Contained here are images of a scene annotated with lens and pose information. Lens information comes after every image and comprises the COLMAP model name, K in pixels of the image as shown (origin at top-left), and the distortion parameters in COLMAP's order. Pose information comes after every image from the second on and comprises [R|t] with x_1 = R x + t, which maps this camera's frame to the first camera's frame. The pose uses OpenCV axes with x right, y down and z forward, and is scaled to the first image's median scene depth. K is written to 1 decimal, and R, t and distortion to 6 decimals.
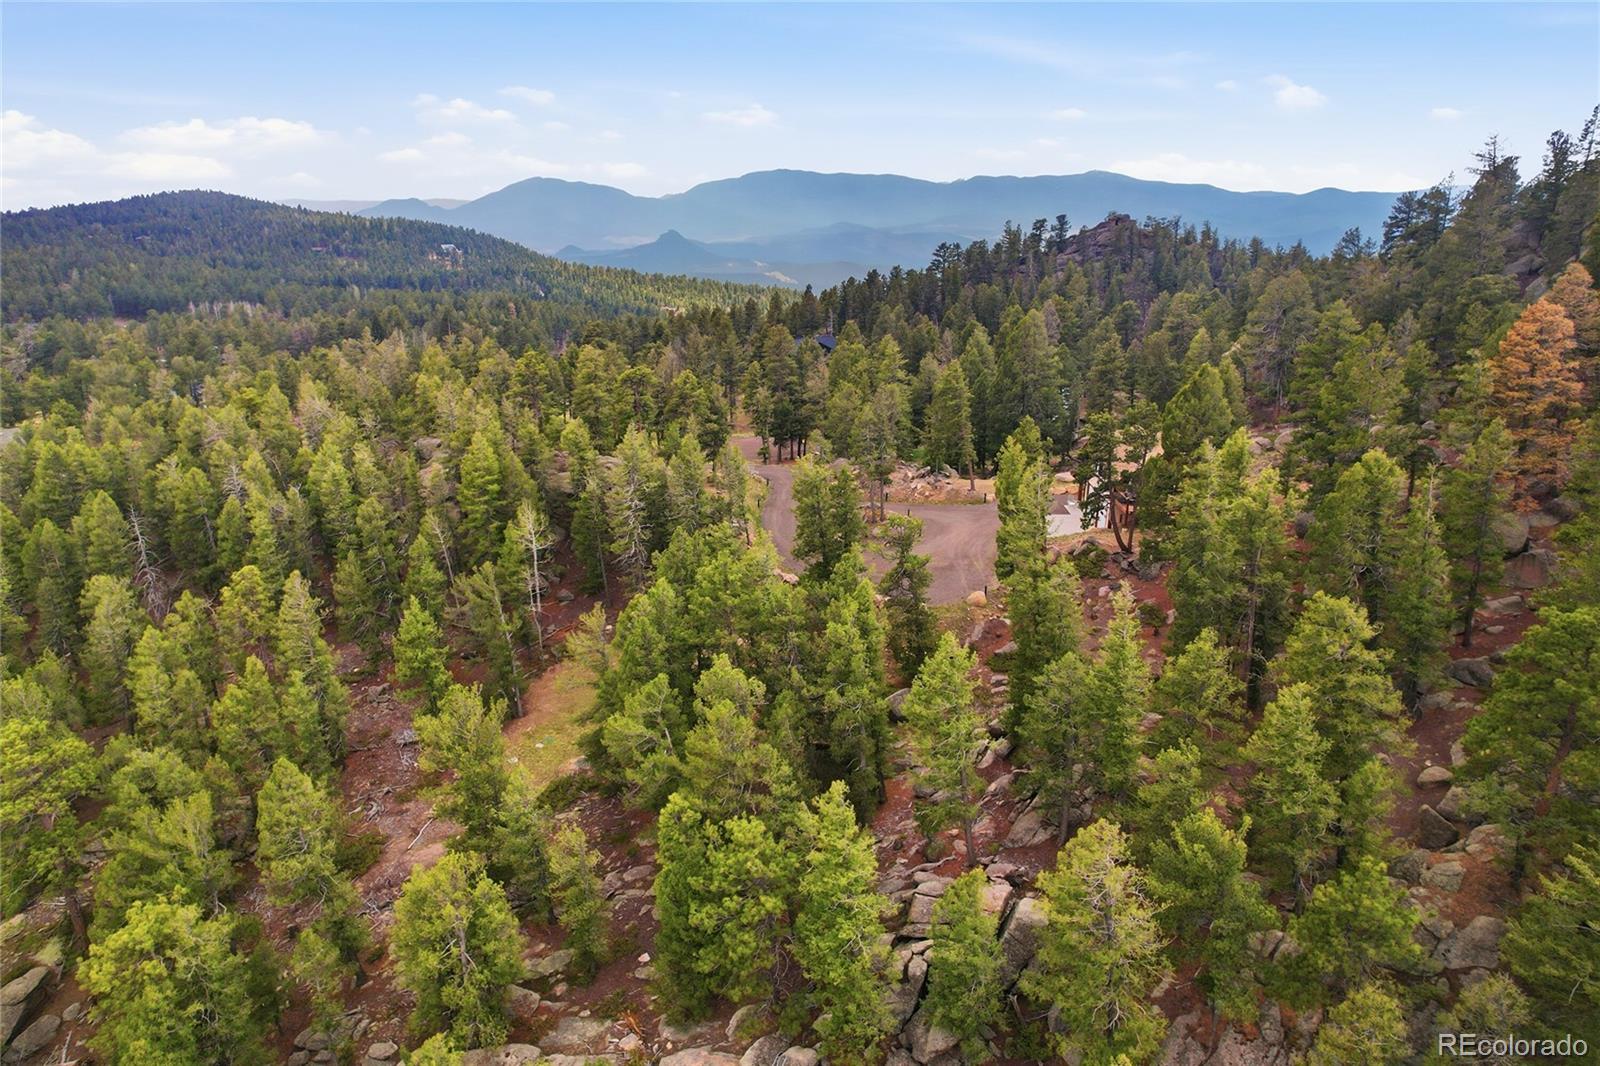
lens RADIAL K [[1023.2, 0, 800.0], [0, 1023.2, 533.0], [0, 0, 1]] dist [-0.089352, 0.079901]
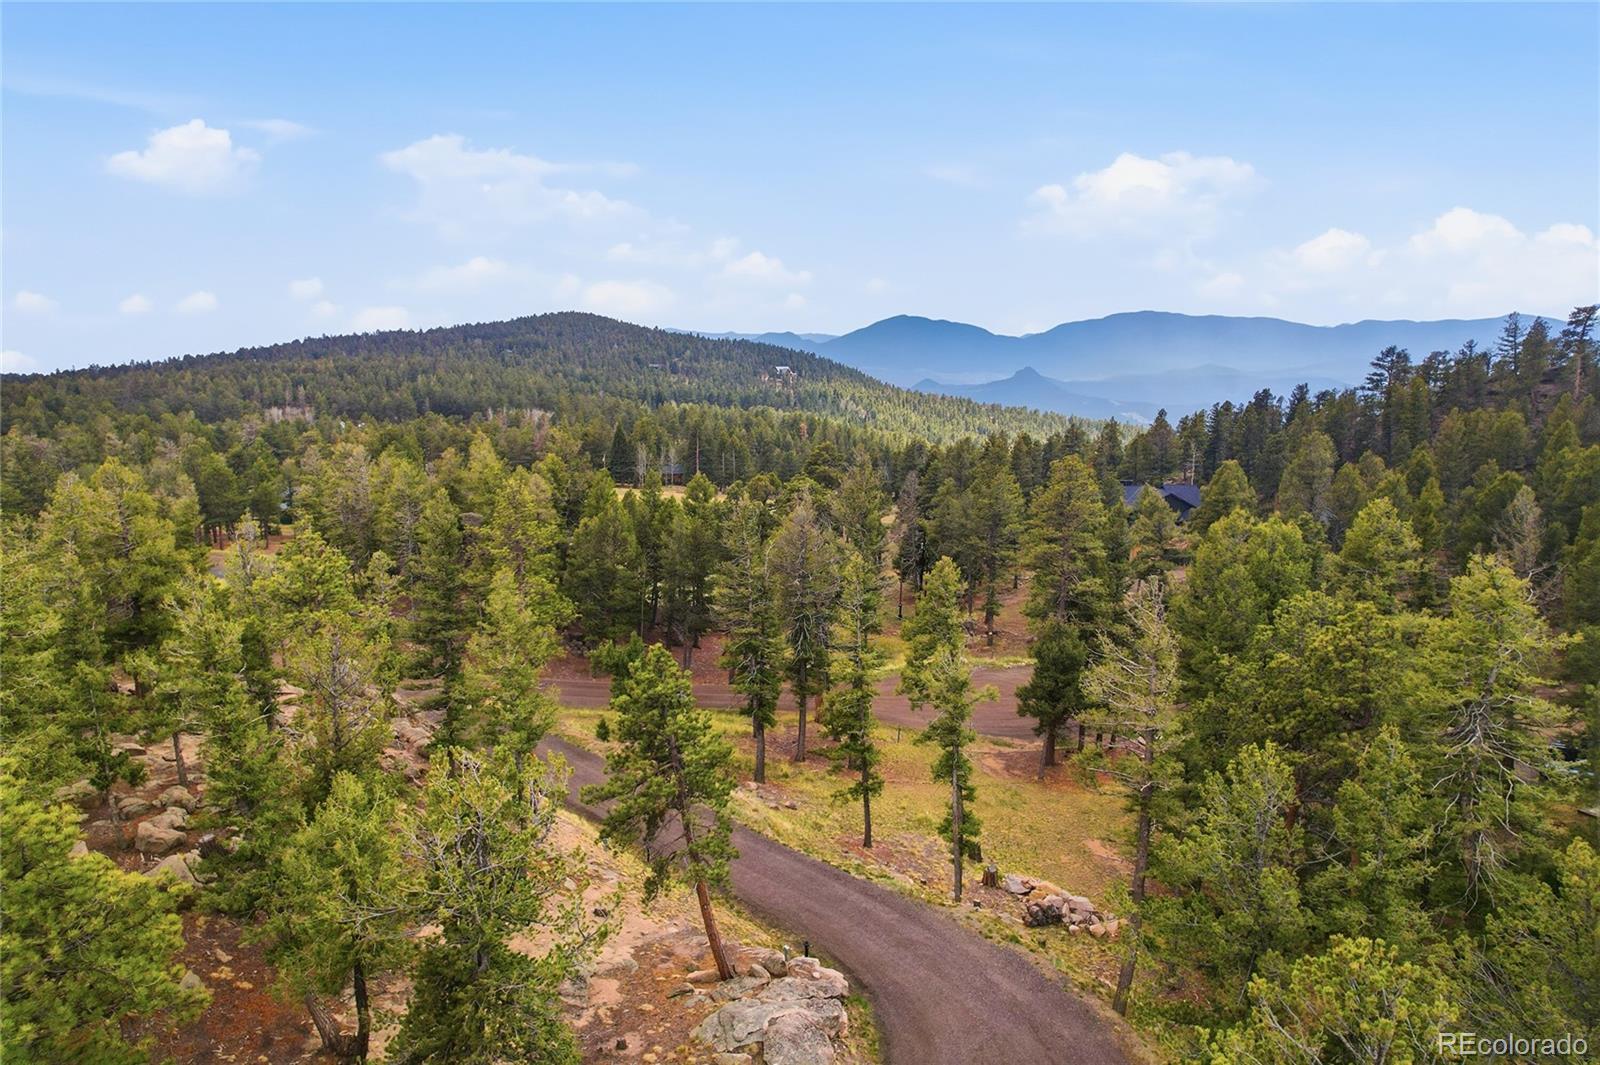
lens RADIAL K [[1023.2, 0, 800.0], [0, 1023.2, 532.5], [0, 0, 1]] dist [-0.089352, 0.079901]
pose [[0.942262, 0.070756, -0.327316, 0.007857], [-0.112425, 0.987534, -0.110169, -0.057820], [0.315441, 0.140607, 0.938471, 0.290473]]
